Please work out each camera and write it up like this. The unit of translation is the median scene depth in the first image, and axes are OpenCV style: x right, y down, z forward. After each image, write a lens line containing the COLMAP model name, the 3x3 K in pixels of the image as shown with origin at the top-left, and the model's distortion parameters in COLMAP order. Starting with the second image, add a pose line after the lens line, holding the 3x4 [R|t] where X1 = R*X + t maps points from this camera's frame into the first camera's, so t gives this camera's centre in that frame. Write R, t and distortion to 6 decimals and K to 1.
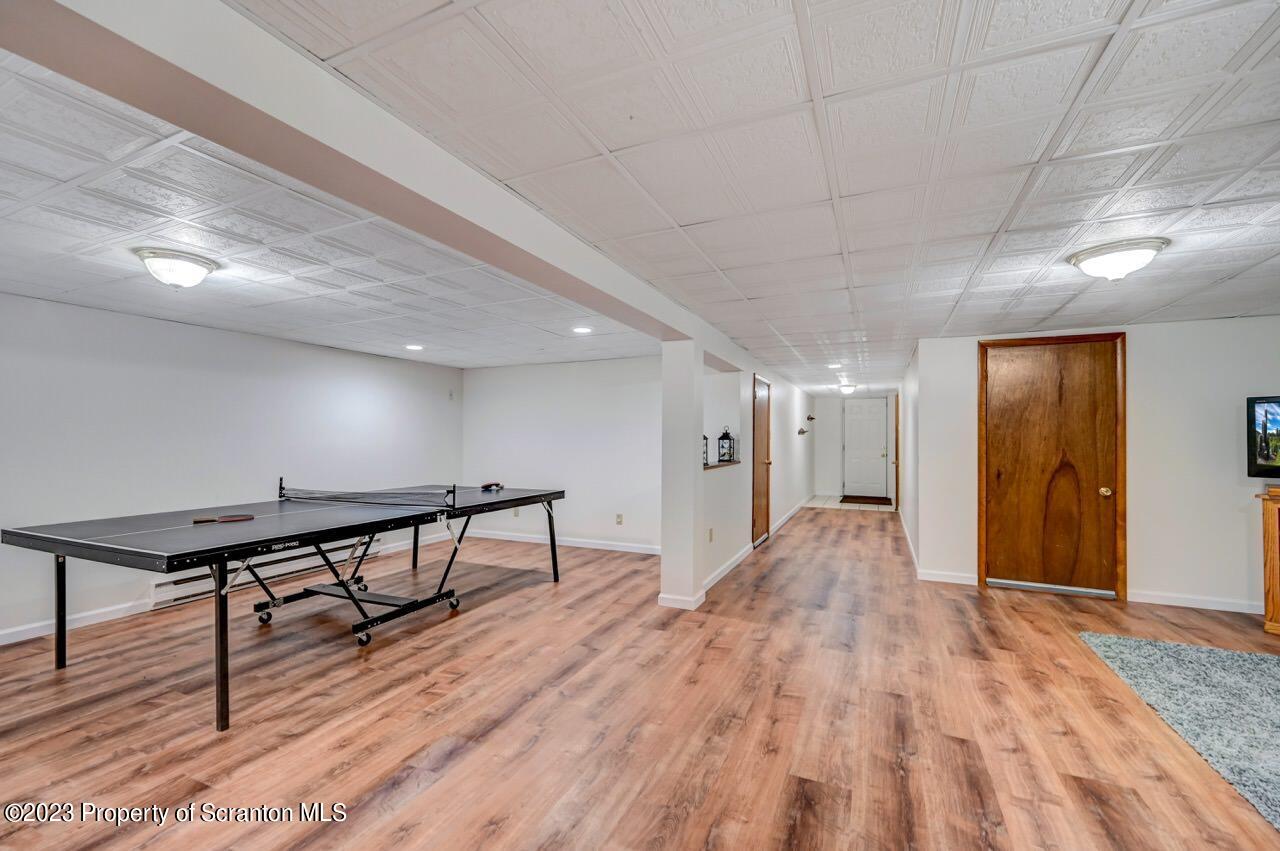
lens RADIAL K [[528.0, 0, 647.6], [0, 528.0, 423.4], [0, 0, 1]] dist [0.001313, 0.000214]
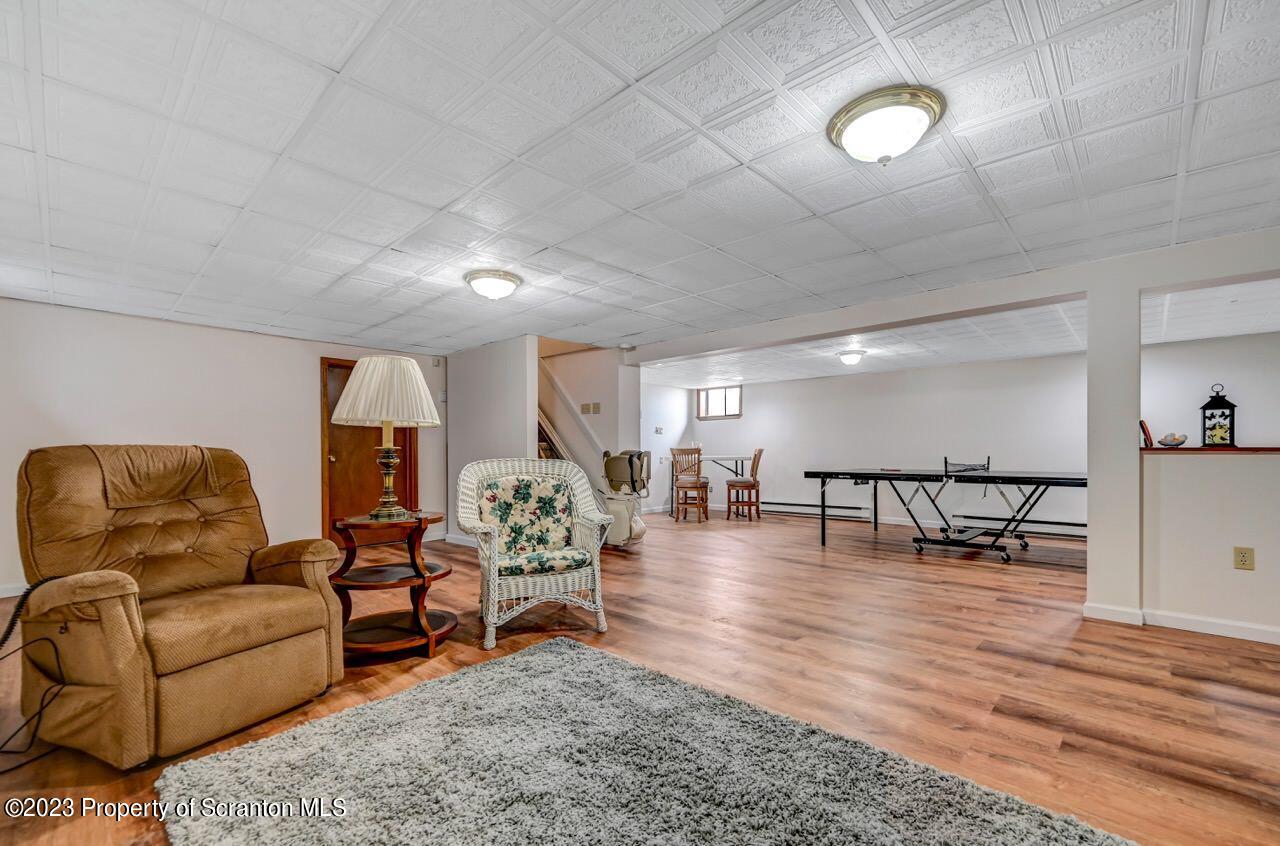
lens RADIAL K [[550.7, 0, 639.4], [0, 550.7, 434.9], [0, 0, 1]] dist [0.000516, 0.000022]
pose [[-0.341076, -0.033239, -0.939448, 1.128187], [0.021276, 0.998846, -0.043065, 0.088481], [0.939795, -0.034676, -0.339975, 0.631187]]
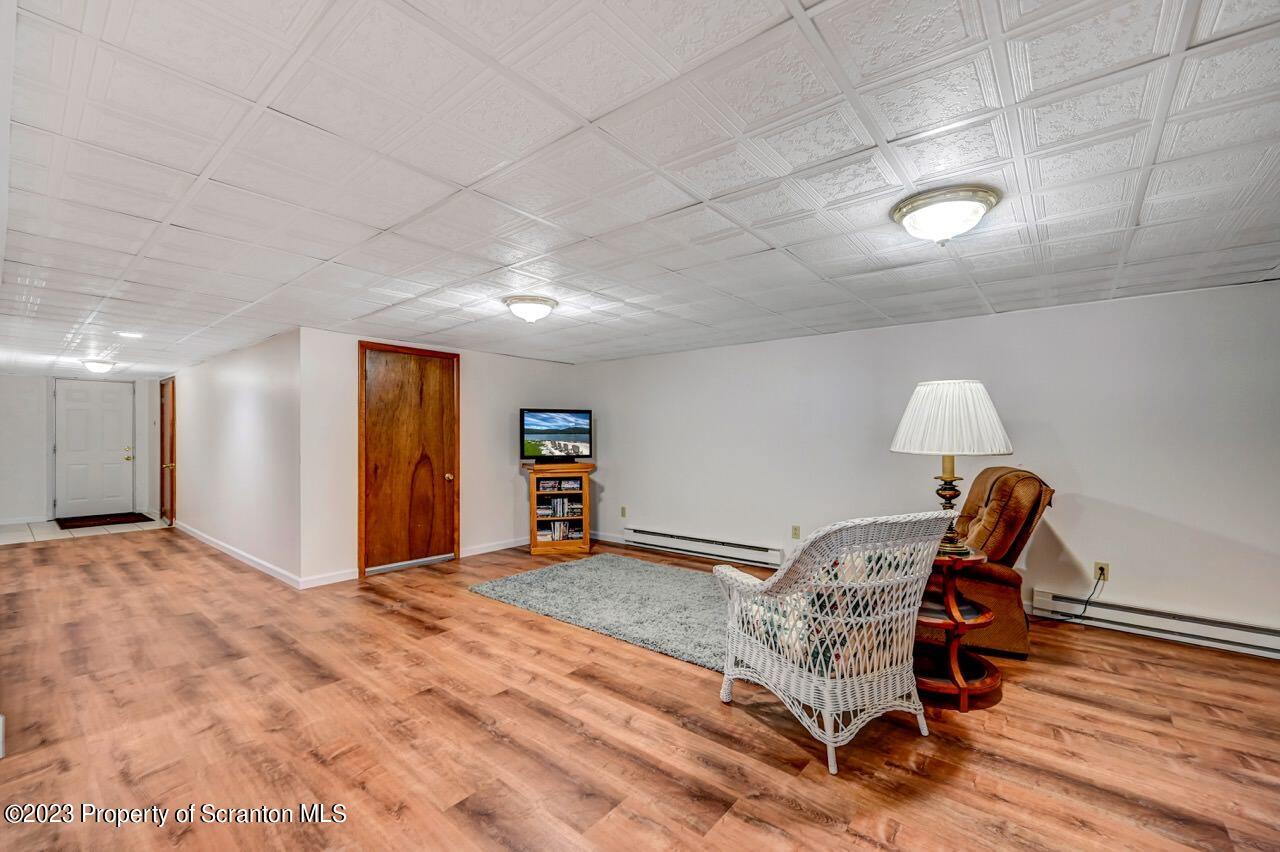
lens RADIAL K [[522.9, 0, 652.5], [0, 522.9, 426.3], [0, 0, 1]] dist [0.001339, 0.000112]
pose [[0.256334, 0.012861, 0.966503, -0.256480], [-0.024960, 0.999666, -0.006682, 0.003884], [-0.966266, -0.022411, 0.256570, 0.224056]]
